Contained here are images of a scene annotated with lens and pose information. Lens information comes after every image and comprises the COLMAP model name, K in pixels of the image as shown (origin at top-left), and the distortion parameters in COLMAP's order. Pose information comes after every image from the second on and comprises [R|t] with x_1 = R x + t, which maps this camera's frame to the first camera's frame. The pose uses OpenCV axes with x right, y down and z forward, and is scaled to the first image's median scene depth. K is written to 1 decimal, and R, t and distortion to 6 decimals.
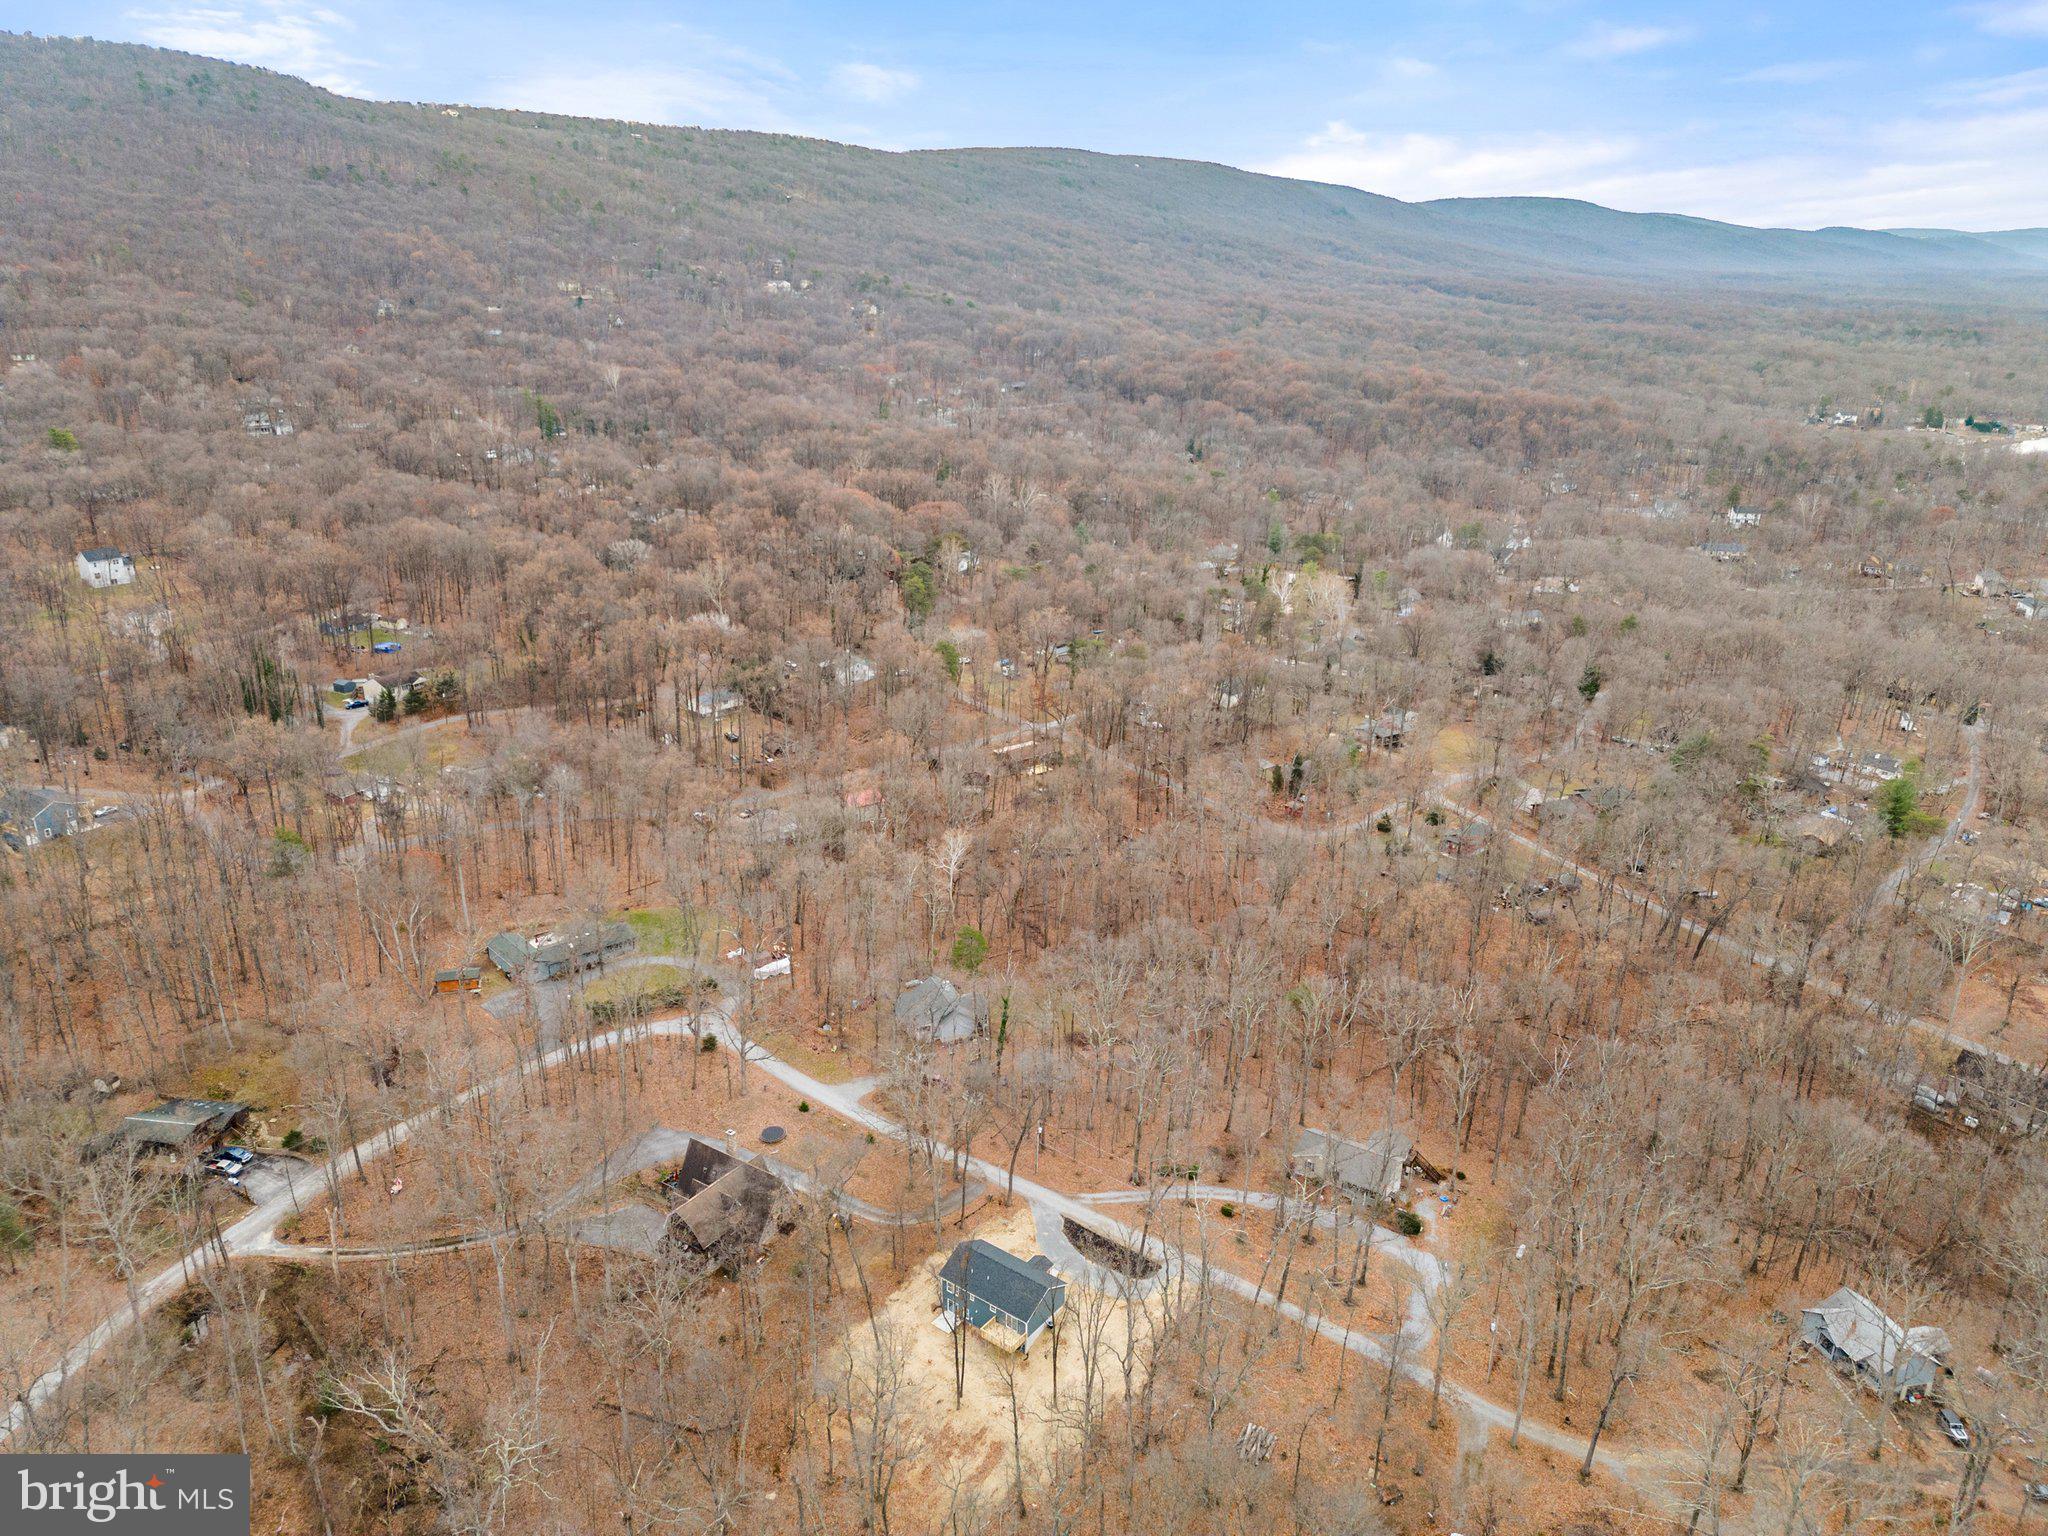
lens RADIAL K [[1416.8, 0, 1014.6], [0, 1416.8, 765.3], [0, 0, 1]] dist [0.034638, -0.027786]
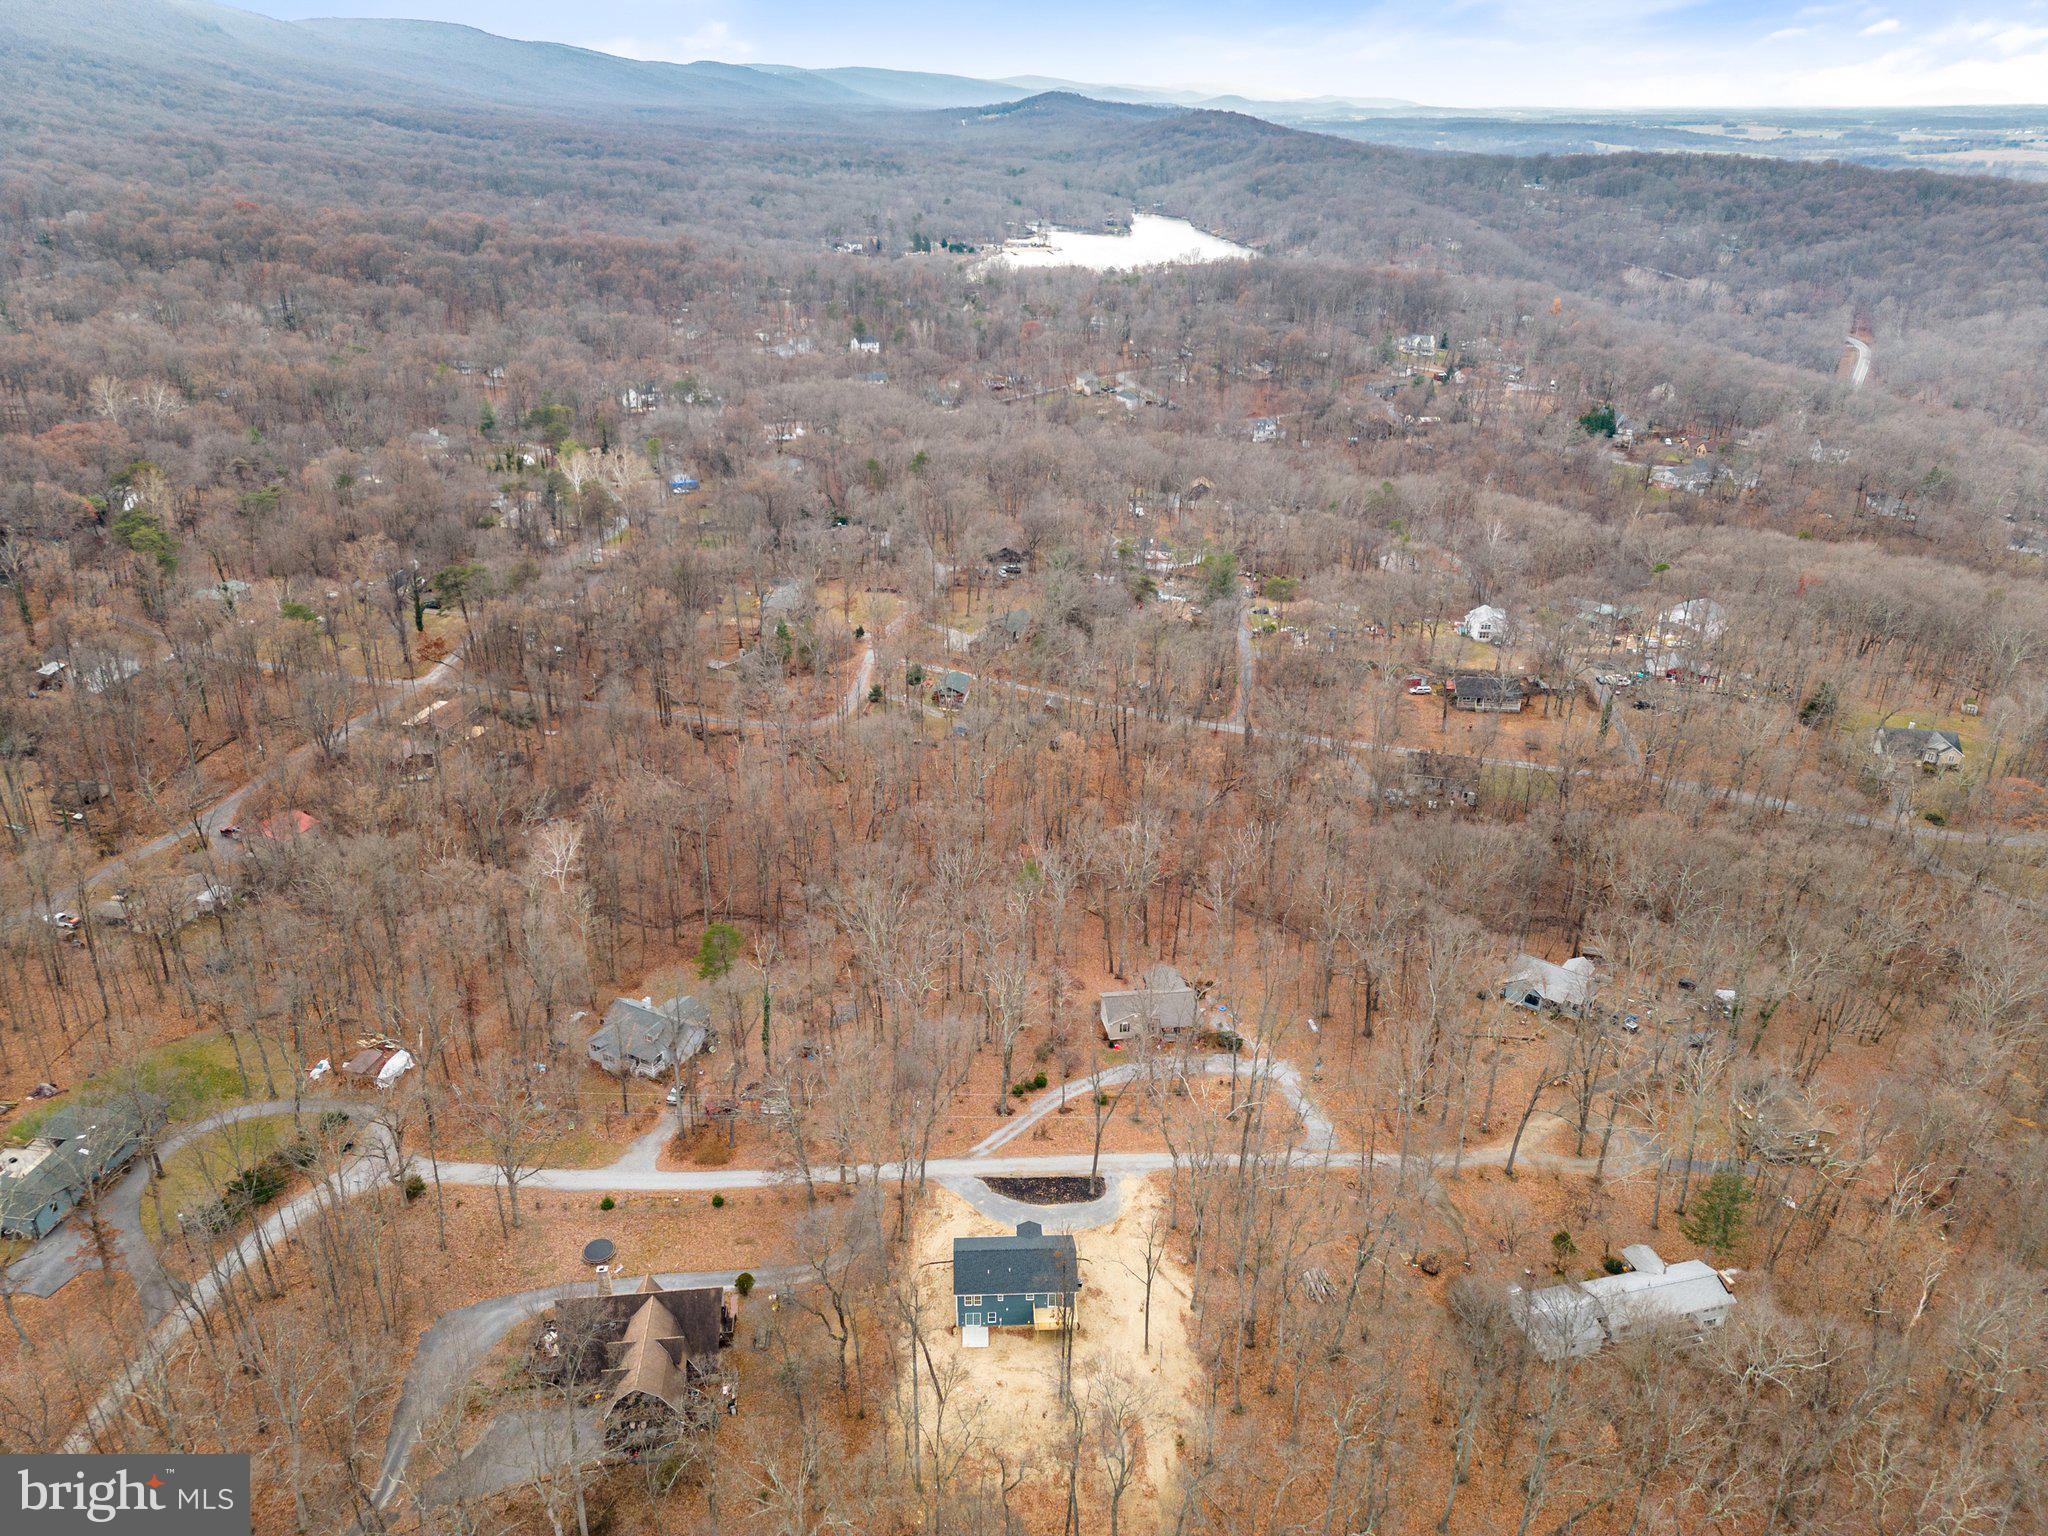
lens RADIAL K [[1416.8, 0, 1021.8], [0, 1416.8, 764.4], [0, 0, 1]] dist [0.034638, -0.027786]
pose [[0.762714, -0.270717, 0.587350, -0.320259], [0.210278, 0.962636, 0.170630, -0.073287], [-0.611597, -0.006635, 0.791142, 0.191521]]
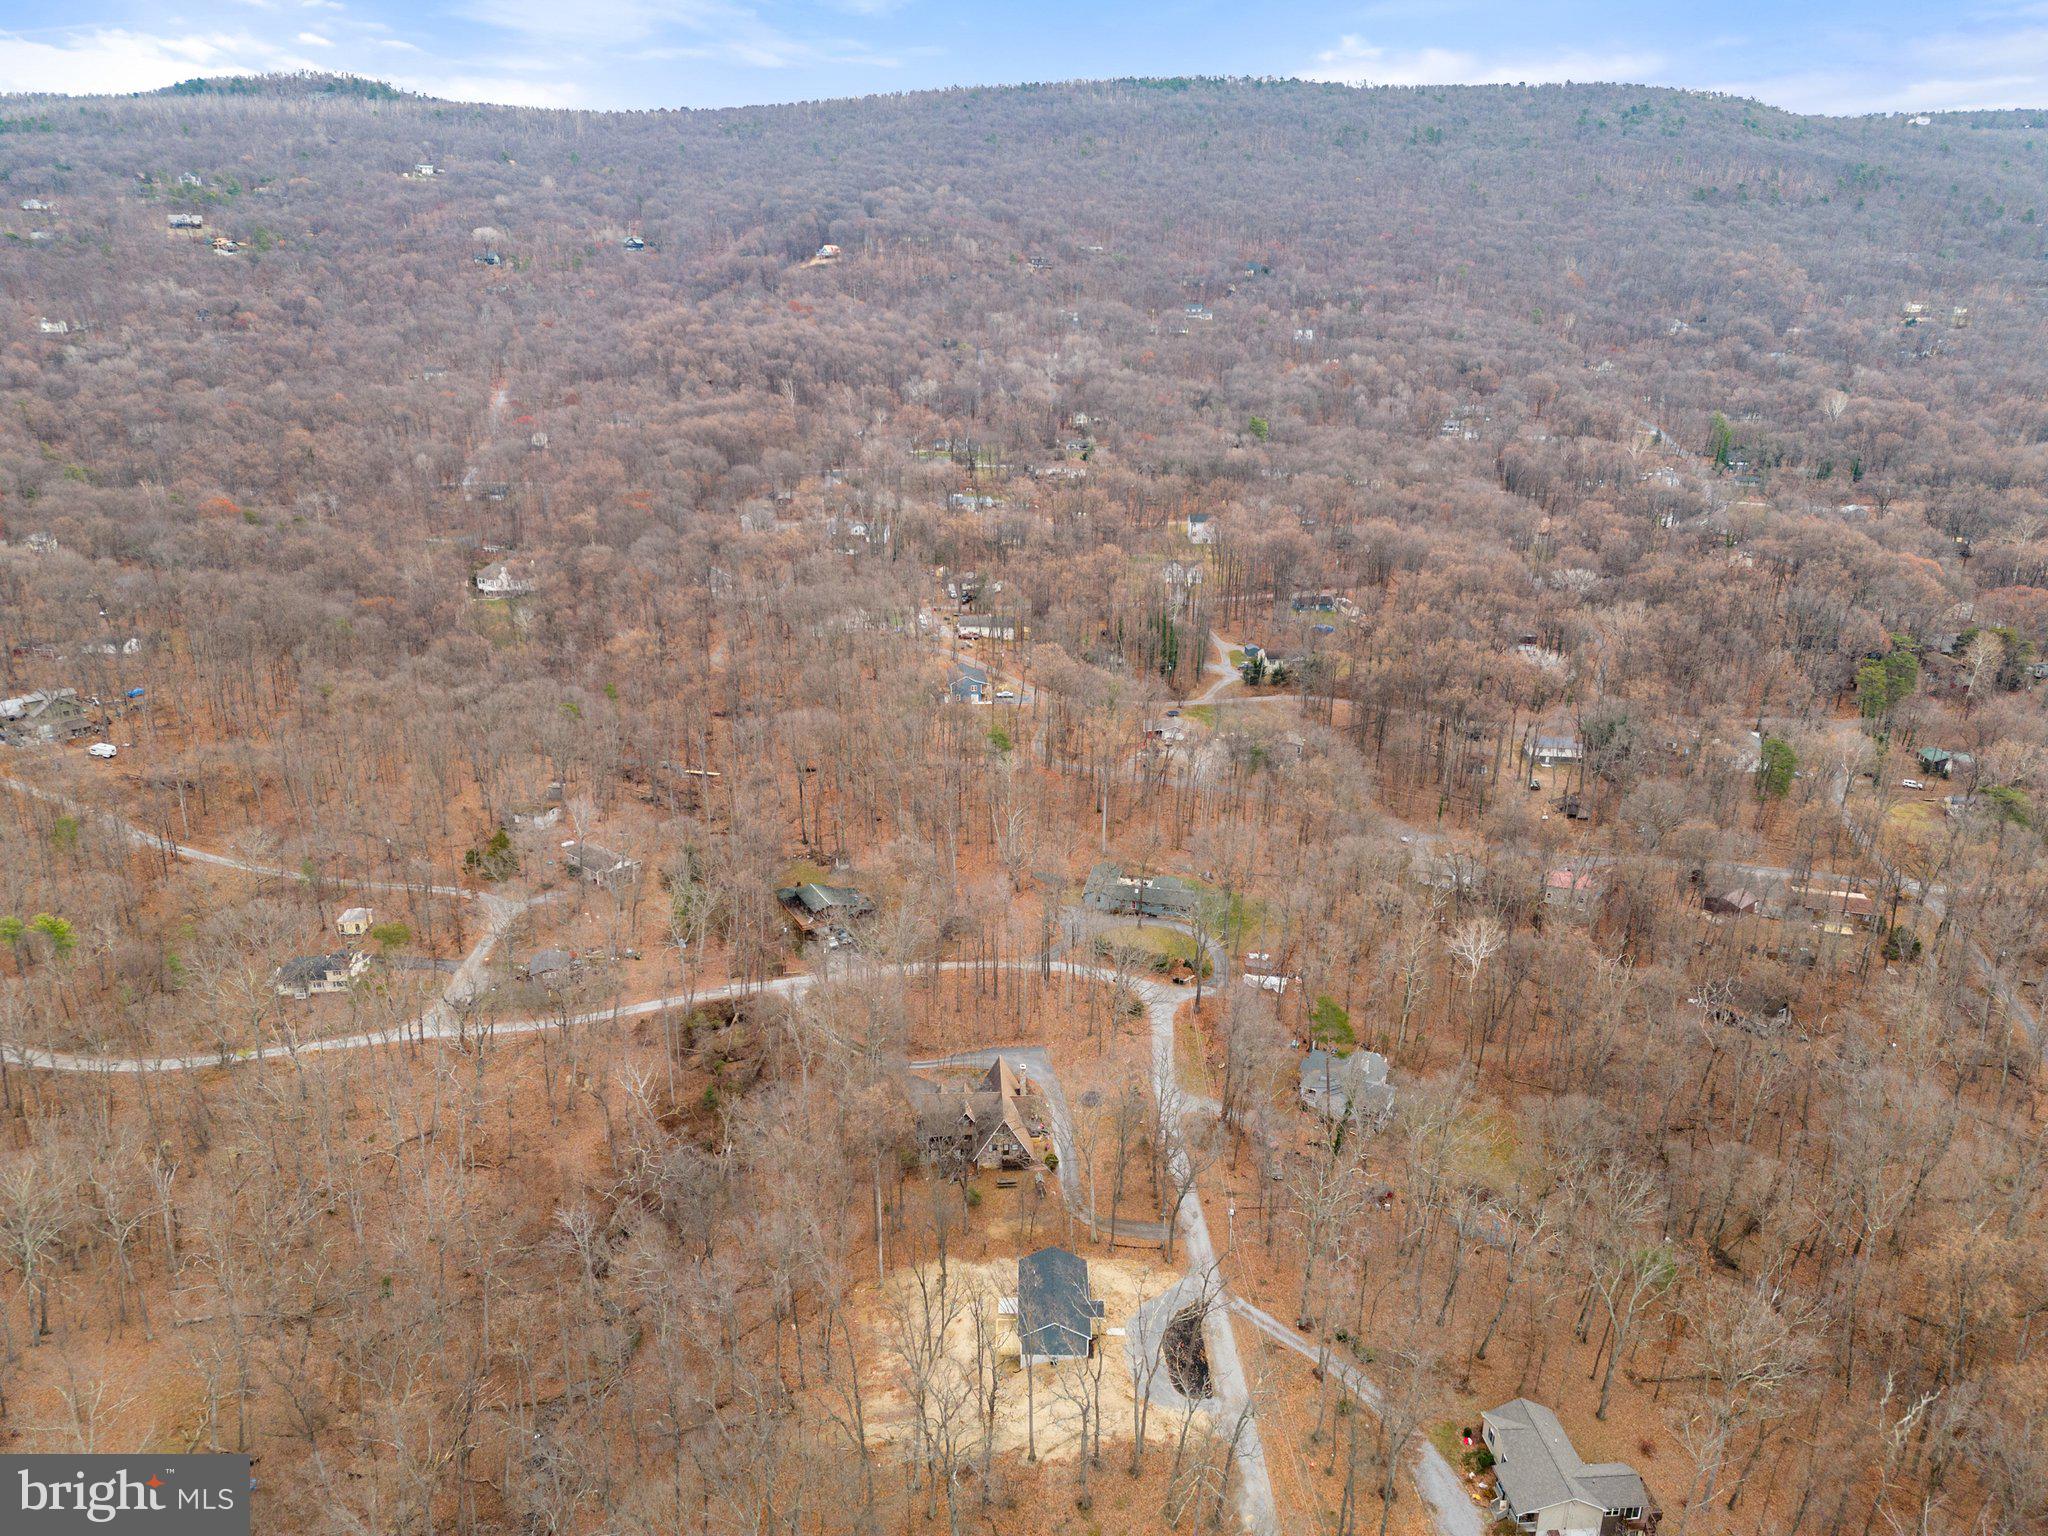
lens RADIAL K [[1416.8, 0, 1019.4], [0, 1416.8, 770.9], [0, 0, 1]] dist [0.034638, -0.027786]
pose [[0.605512, 0.267701, -0.749461, 0.427515], [-0.274604, 0.954170, 0.118960, -0.070534], [0.746959, 0.133773, 0.651273, 0.194181]]
